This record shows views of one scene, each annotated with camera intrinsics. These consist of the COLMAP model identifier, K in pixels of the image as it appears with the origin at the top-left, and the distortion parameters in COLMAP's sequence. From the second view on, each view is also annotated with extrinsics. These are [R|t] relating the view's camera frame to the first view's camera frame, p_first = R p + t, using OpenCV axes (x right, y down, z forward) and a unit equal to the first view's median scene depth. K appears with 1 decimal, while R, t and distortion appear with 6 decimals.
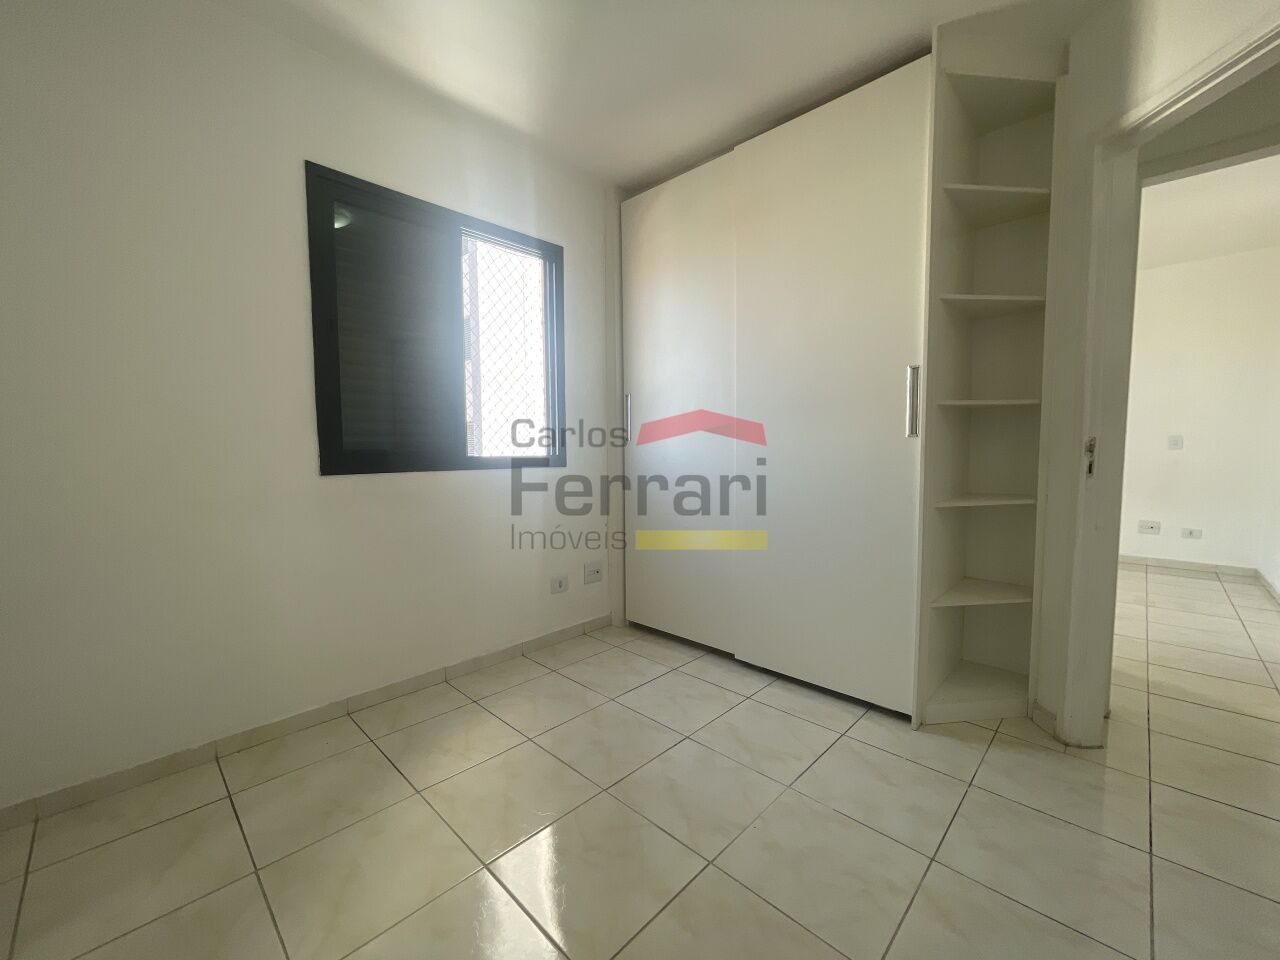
lens RADIAL K [[519.5, 0, 637.0], [0, 519.5, 479.5], [0, 0, 1]] dist [0.000477, -0.000547]
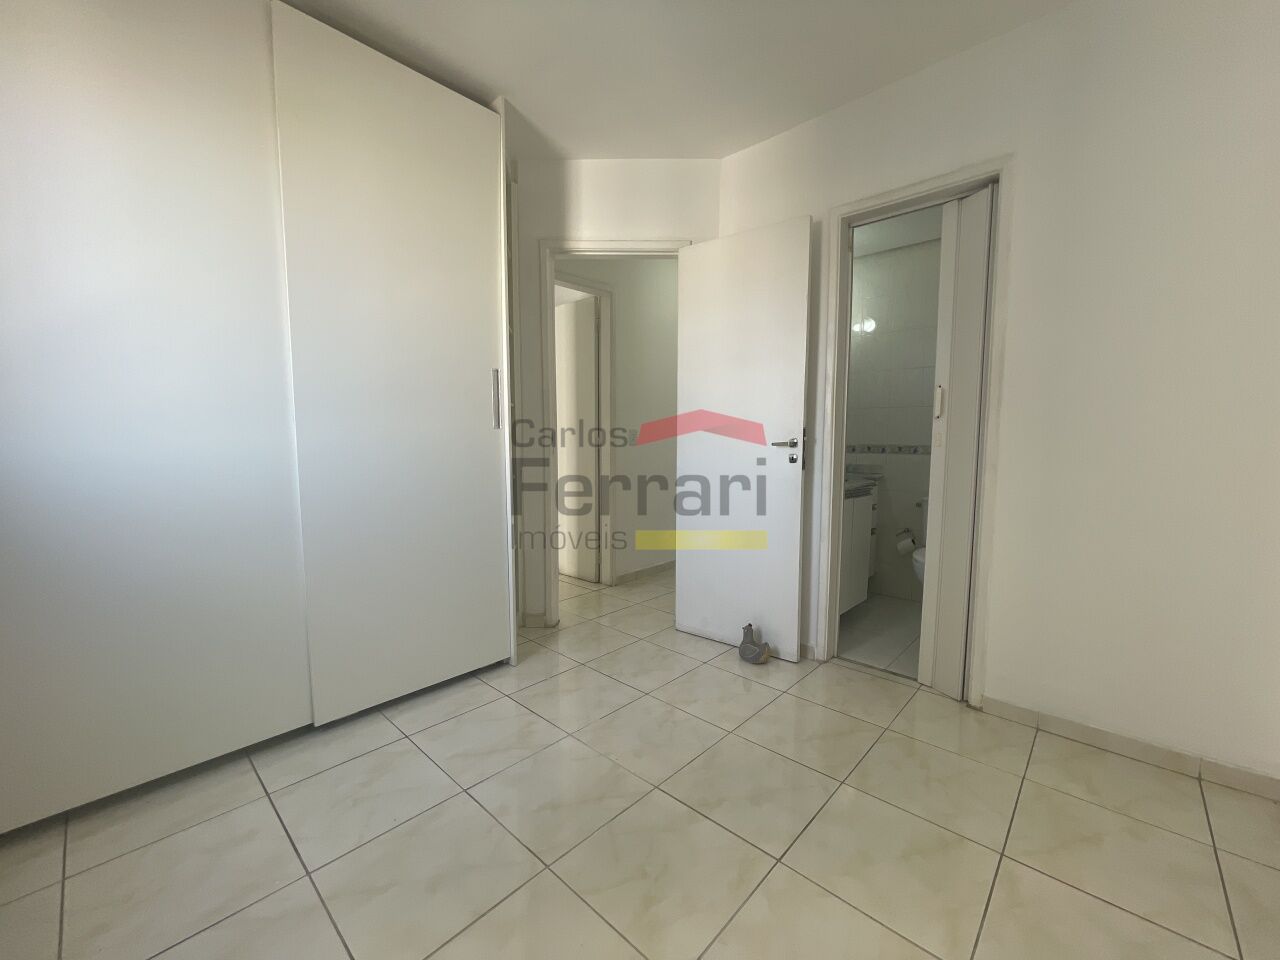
lens RADIAL K [[519.5, 0, 636.7], [0, 519.5, 481.2], [0, 0, 1]] dist [0.000477, -0.000547]
pose [[-0.009325, -0.075612, 0.997094, -0.613614], [0.075406, 0.994245, 0.076101, -0.022637], [-0.997109, 0.075897, -0.003570, 0.634085]]
